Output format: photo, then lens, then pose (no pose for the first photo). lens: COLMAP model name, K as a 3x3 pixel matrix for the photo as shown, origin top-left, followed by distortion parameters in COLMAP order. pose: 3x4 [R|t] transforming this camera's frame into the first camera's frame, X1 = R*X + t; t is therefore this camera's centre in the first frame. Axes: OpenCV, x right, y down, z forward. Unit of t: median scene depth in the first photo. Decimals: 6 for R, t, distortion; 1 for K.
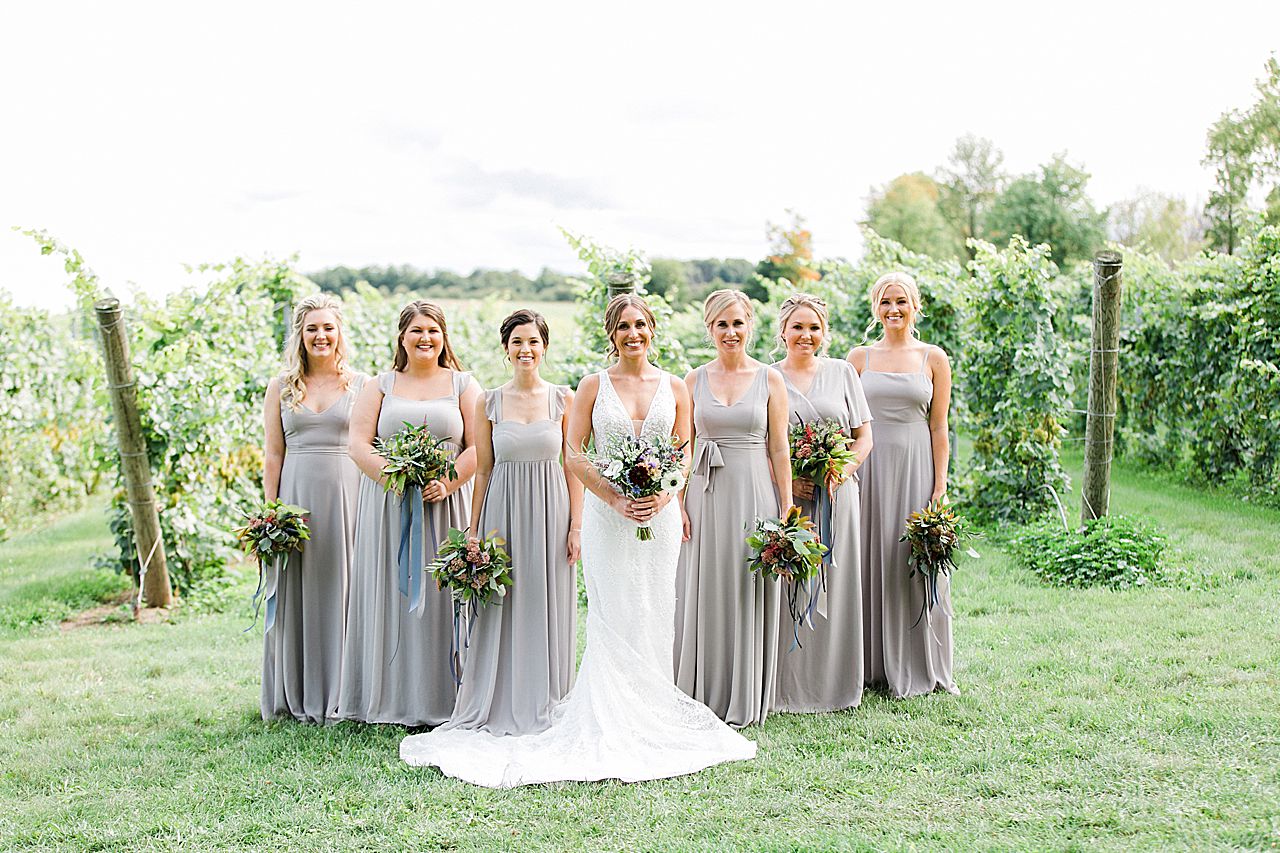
lens RADIAL K [[2572.5, 0, 640.0], [0, 2572.5, 426.5], [0, 0, 1]] dist [-0.010134, -0.042754]
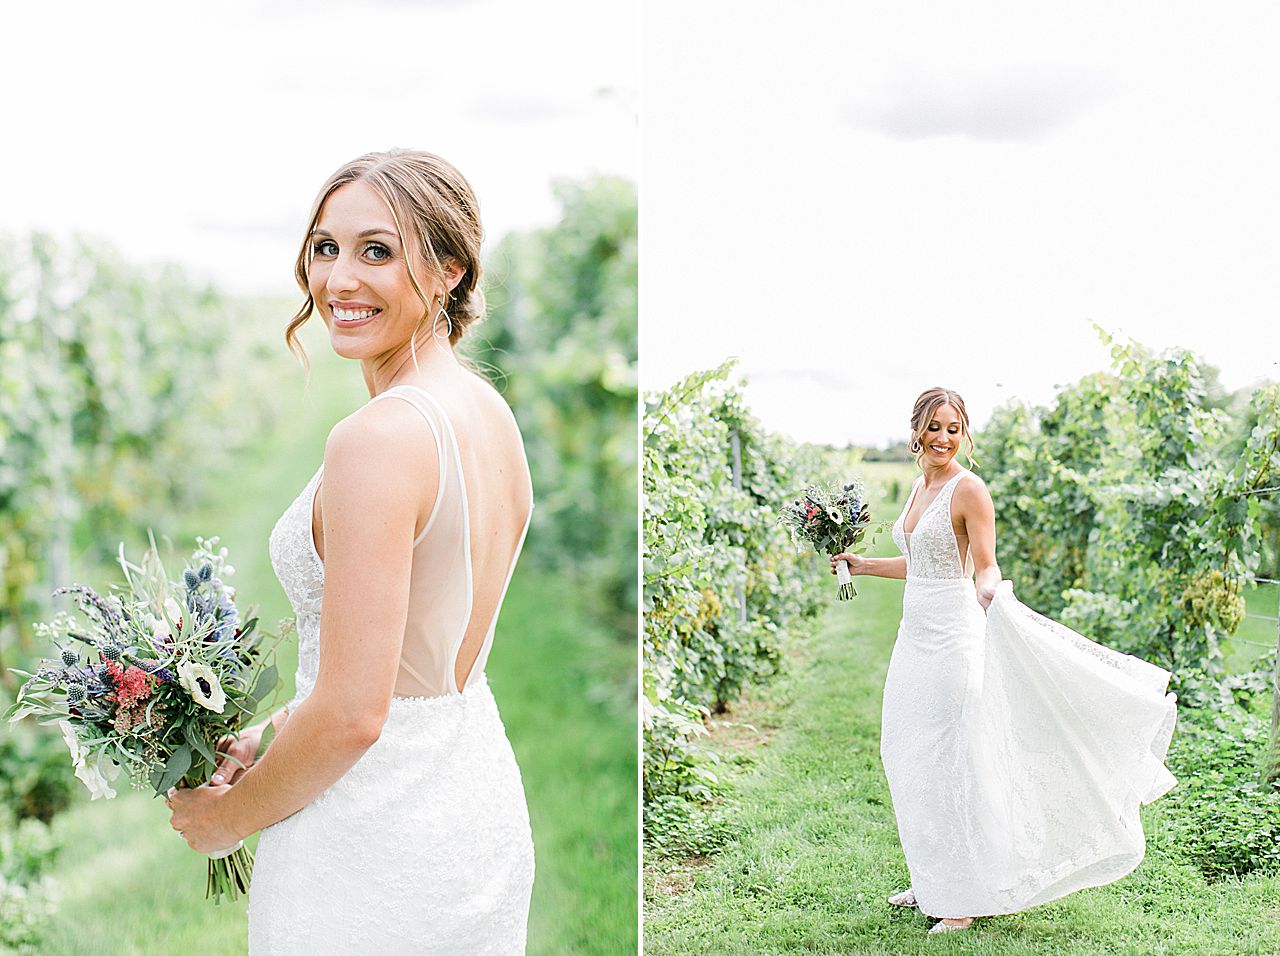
lens RADIAL K [[1815.7, 0, 640.0], [0, 1815.7, 478.0], [0, 0, 1]] dist [-0.162773, 0.021696]
pose [[0.986700, -0.017815, -0.161574, -0.078833], [0.011461, 0.999127, -0.040171, -0.006515], [0.162149, 0.037785, 0.986043, 0.418270]]
